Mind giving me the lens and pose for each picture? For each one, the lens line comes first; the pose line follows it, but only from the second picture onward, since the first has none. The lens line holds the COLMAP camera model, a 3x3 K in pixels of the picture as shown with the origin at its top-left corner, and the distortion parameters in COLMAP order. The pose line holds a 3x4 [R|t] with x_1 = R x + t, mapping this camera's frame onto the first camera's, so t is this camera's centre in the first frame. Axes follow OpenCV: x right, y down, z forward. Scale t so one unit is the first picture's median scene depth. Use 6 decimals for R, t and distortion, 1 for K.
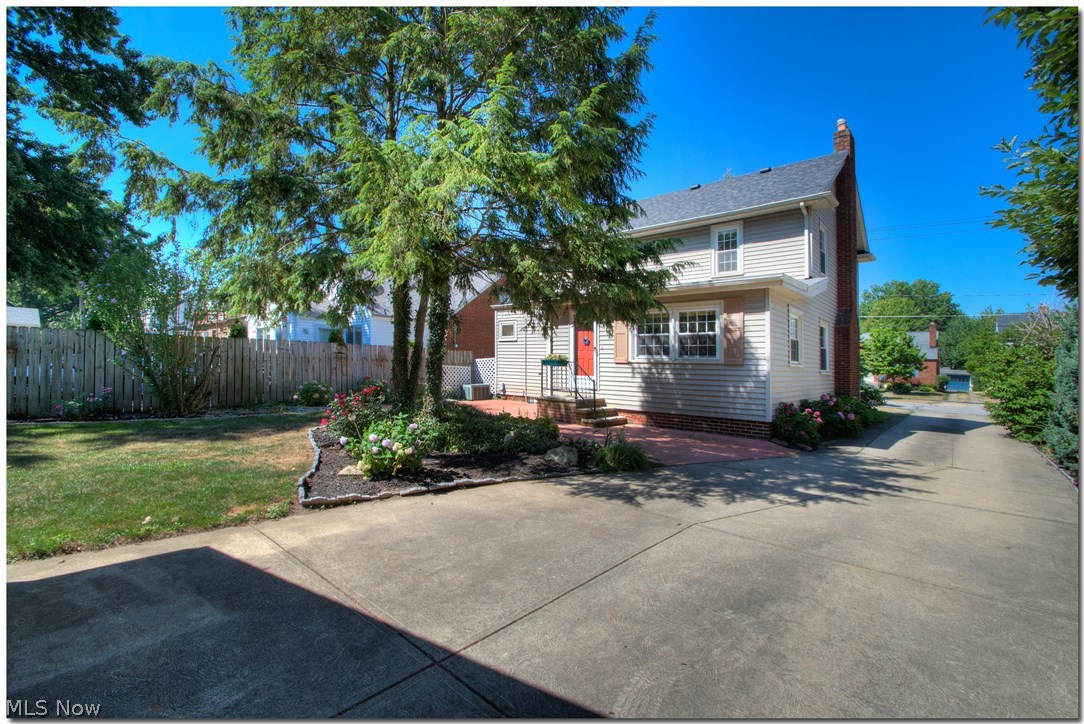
lens RADIAL K [[485.6, 0, 545.4], [0, 485.6, 357.7], [0, 0, 1]] dist [0.004802, -0.002451]
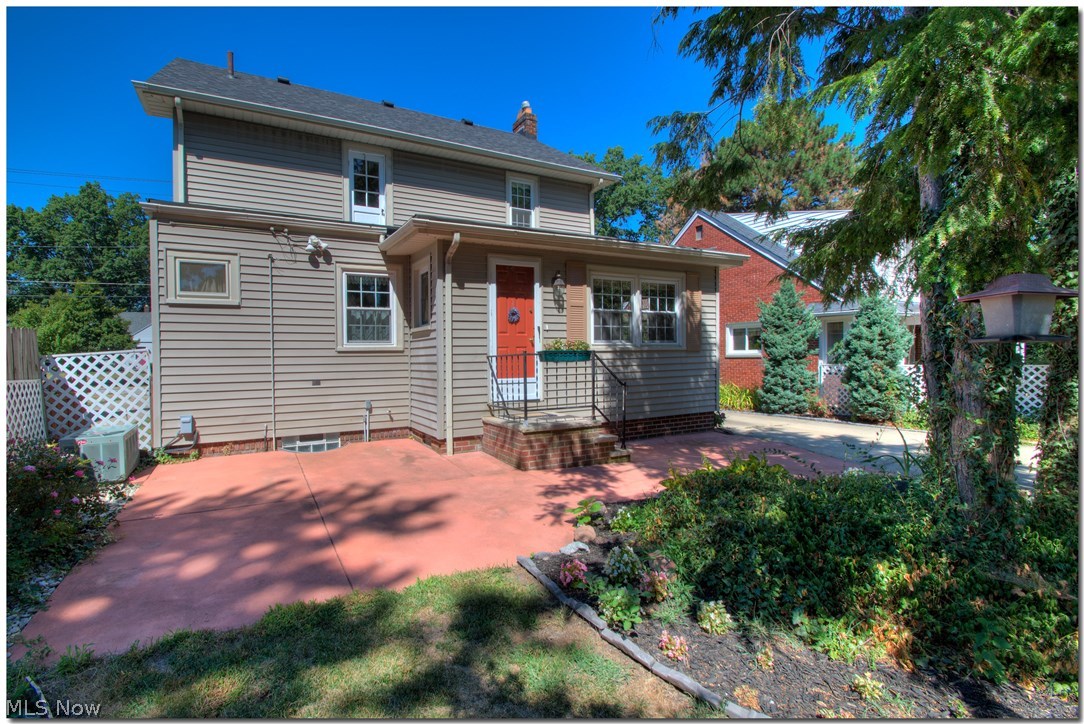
lens RADIAL K [[485.6, 0, 542.6], [0, 485.6, 358.4], [0, 0, 1]] dist [0.004802, -0.002451]
pose [[0.379020, -0.039922, 0.924527, -0.469001], [0.005860, 0.999153, 0.040742, -0.008662], [-0.925370, -0.010024, 0.378933, 0.845543]]
